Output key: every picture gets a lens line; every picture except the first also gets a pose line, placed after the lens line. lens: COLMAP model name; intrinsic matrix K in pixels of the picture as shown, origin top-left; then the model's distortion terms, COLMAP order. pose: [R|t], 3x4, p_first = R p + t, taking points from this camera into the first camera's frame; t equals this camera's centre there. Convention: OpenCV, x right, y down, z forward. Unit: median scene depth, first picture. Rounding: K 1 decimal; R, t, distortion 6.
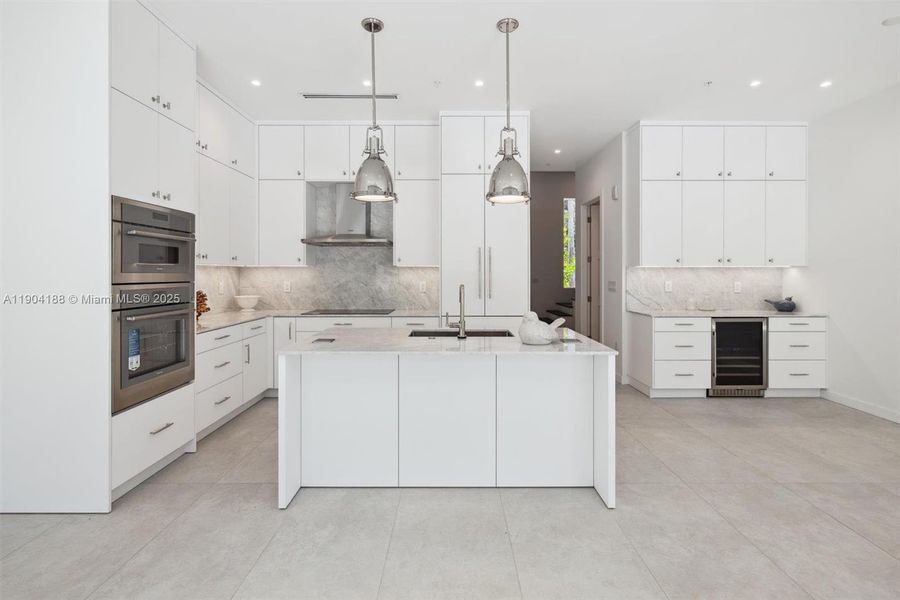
lens RADIAL K [[413.0, 0, 449.0], [0, 413.0, 264.1], [0, 0, 1]] dist [-0.001059, -0.000374]
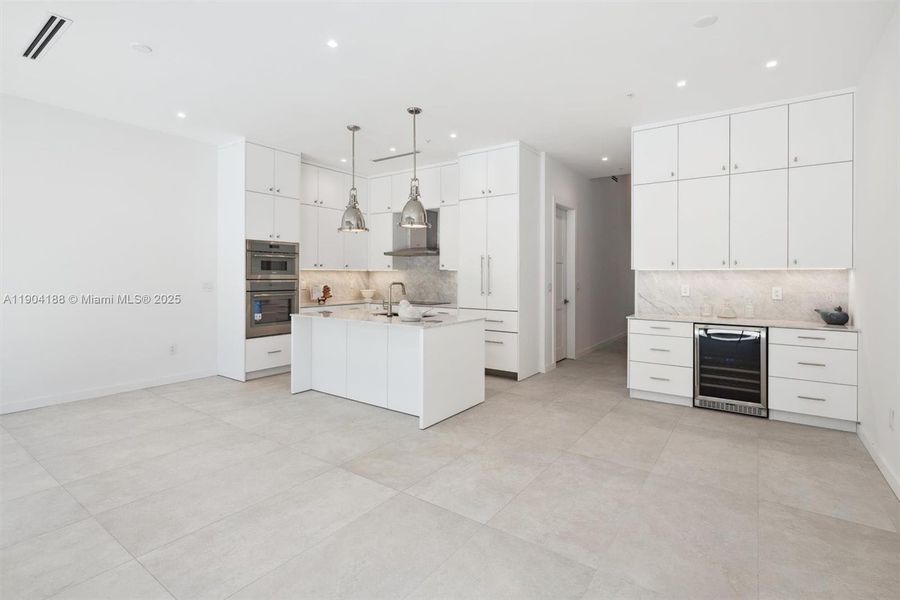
lens RADIAL K [[413.0, 0, 449.0], [0, 413.0, 264.1], [0, 0, 1]] dist [-0.001059, -0.000374]
pose [[0.820189, -0.012451, -0.571957, 0.719168], [0.008234, 0.999917, -0.009959, -0.001749], [0.572034, 0.003458, 0.820223, -0.104530]]
